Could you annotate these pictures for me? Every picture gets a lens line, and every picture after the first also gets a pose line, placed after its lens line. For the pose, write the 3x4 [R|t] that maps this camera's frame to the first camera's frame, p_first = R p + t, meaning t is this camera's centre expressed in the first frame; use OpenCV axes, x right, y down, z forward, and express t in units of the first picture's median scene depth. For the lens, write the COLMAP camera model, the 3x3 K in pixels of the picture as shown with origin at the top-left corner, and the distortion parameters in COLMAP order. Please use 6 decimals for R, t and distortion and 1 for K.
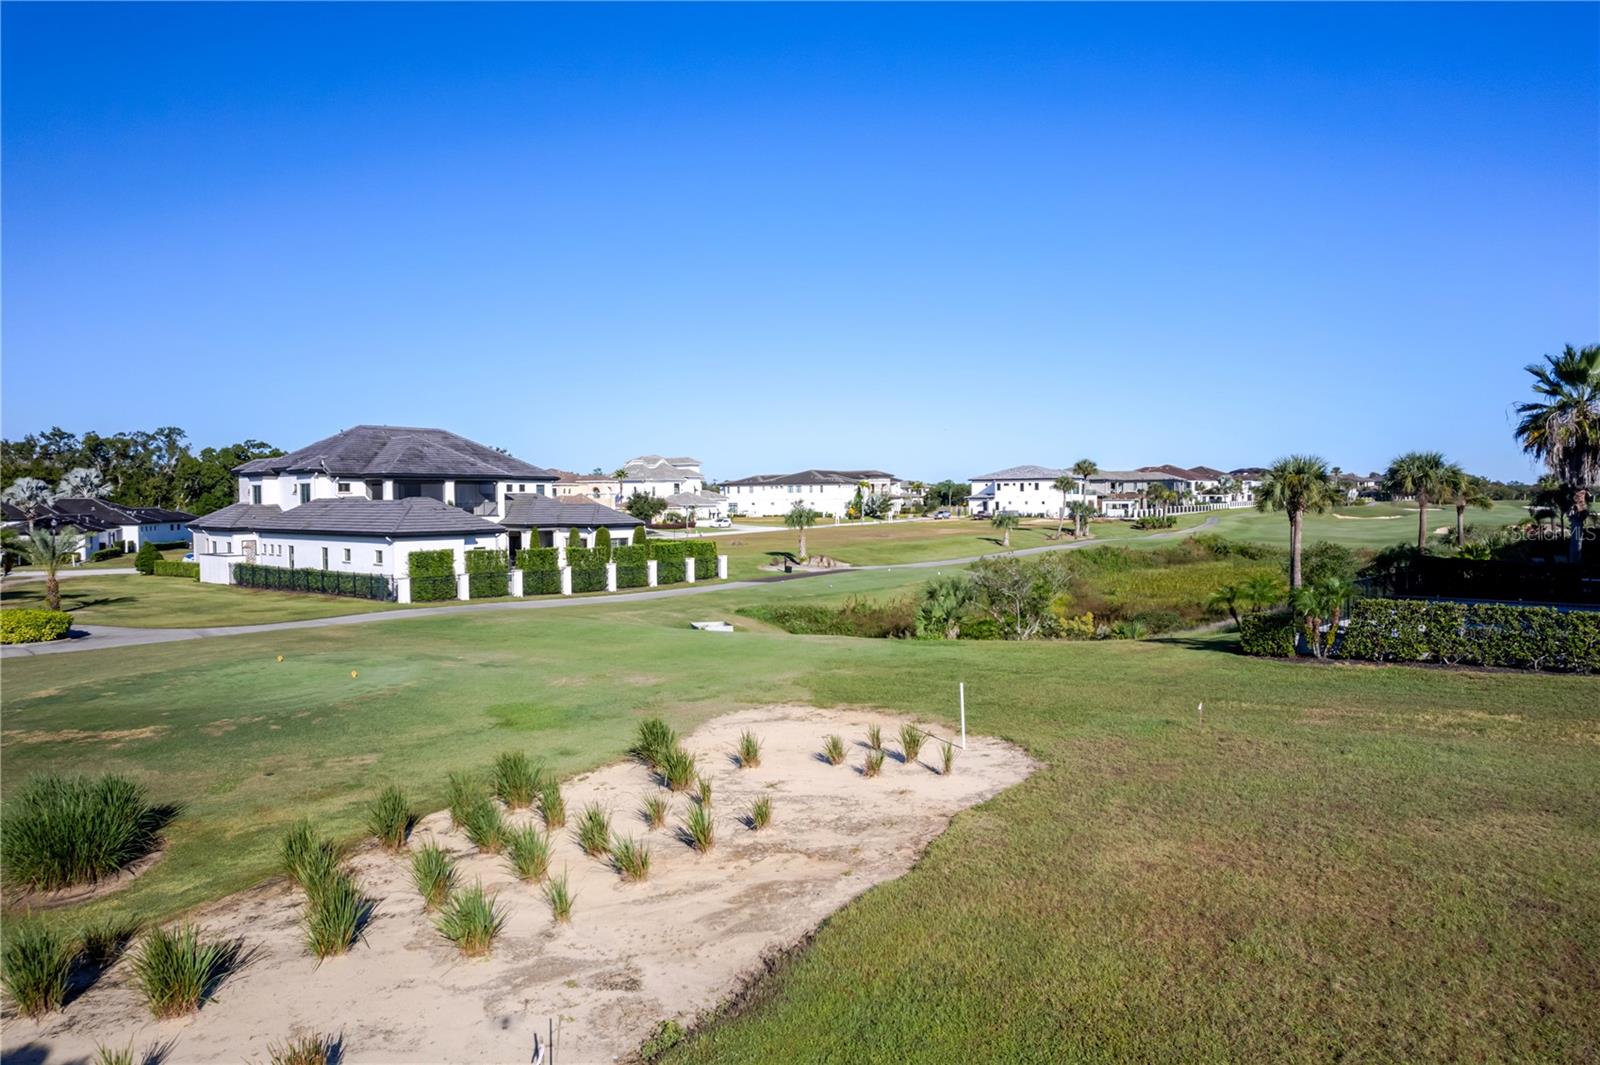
lens RADIAL K [[1018.6, 0, 800.0], [0, 1018.6, 532.5], [0, 0, 1]] dist [-0.042093, -0.000051]
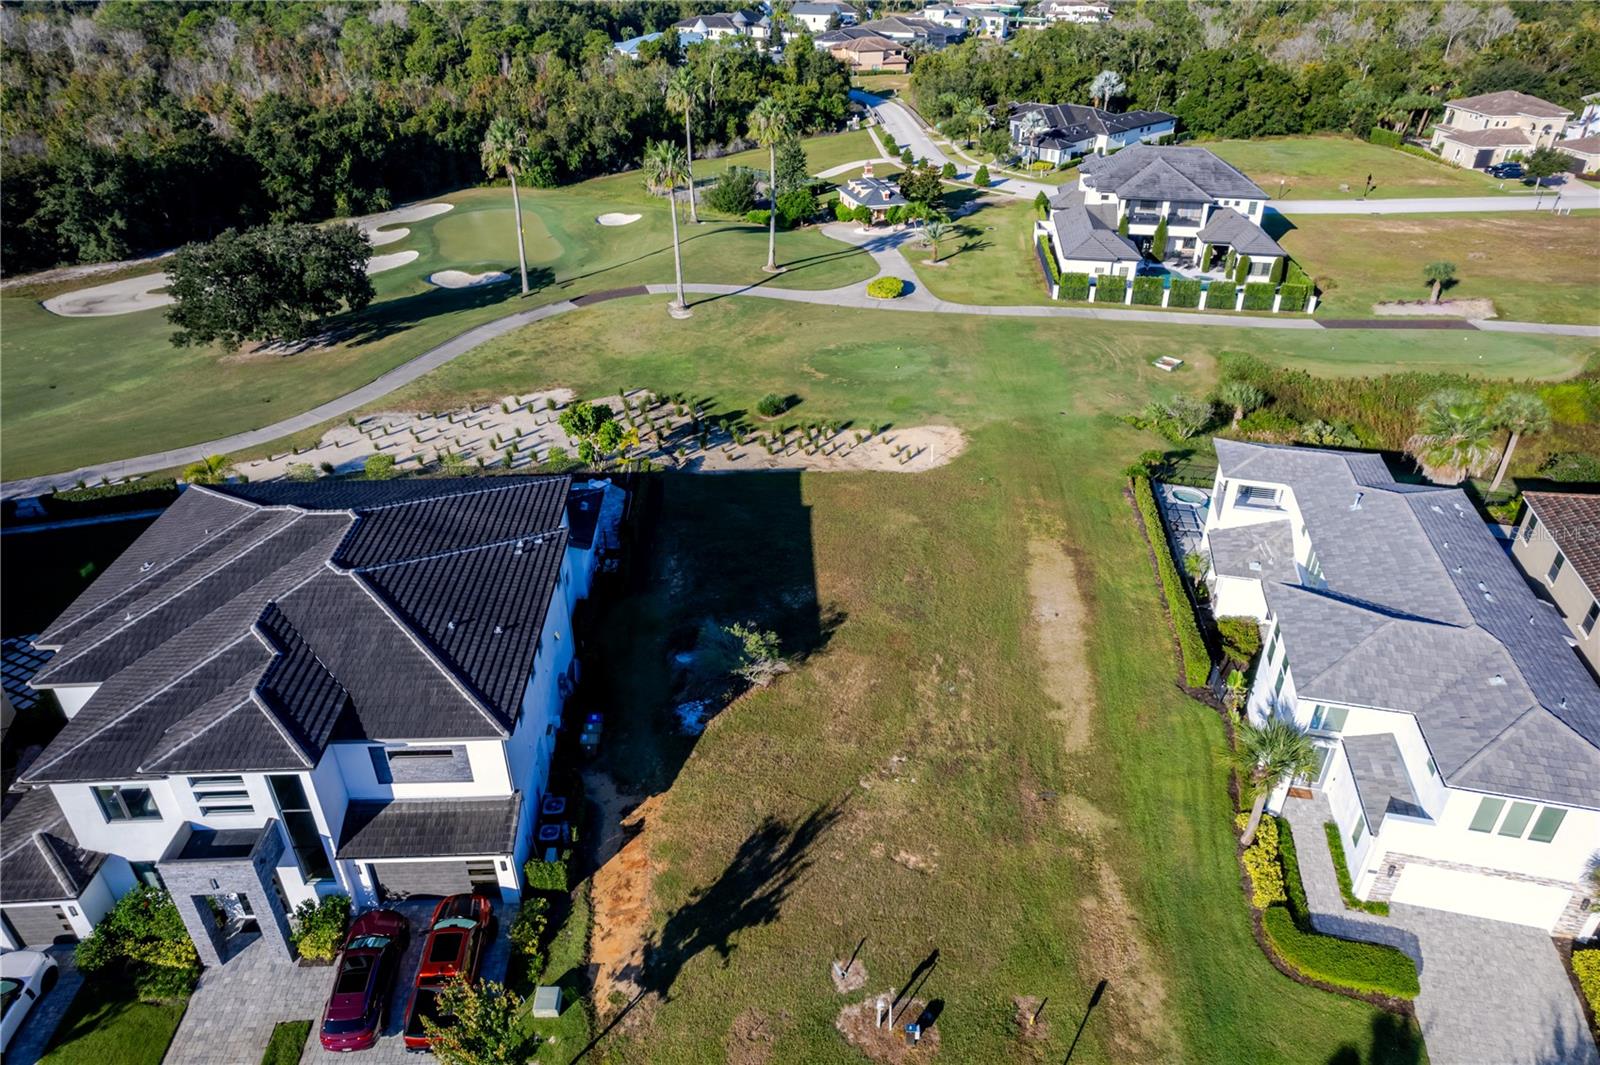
lens RADIAL K [[1022.4, 0, 803.2], [0, 1022.4, 533.9], [0, 0, 1]] dist [-0.073448, 0.059426]
pose [[0.509183, 0.441144, -0.739003, 0.723065], [-0.029319, 0.867041, 0.497374, -0.356388], [0.860159, -0.231587, 0.454417, -0.283780]]
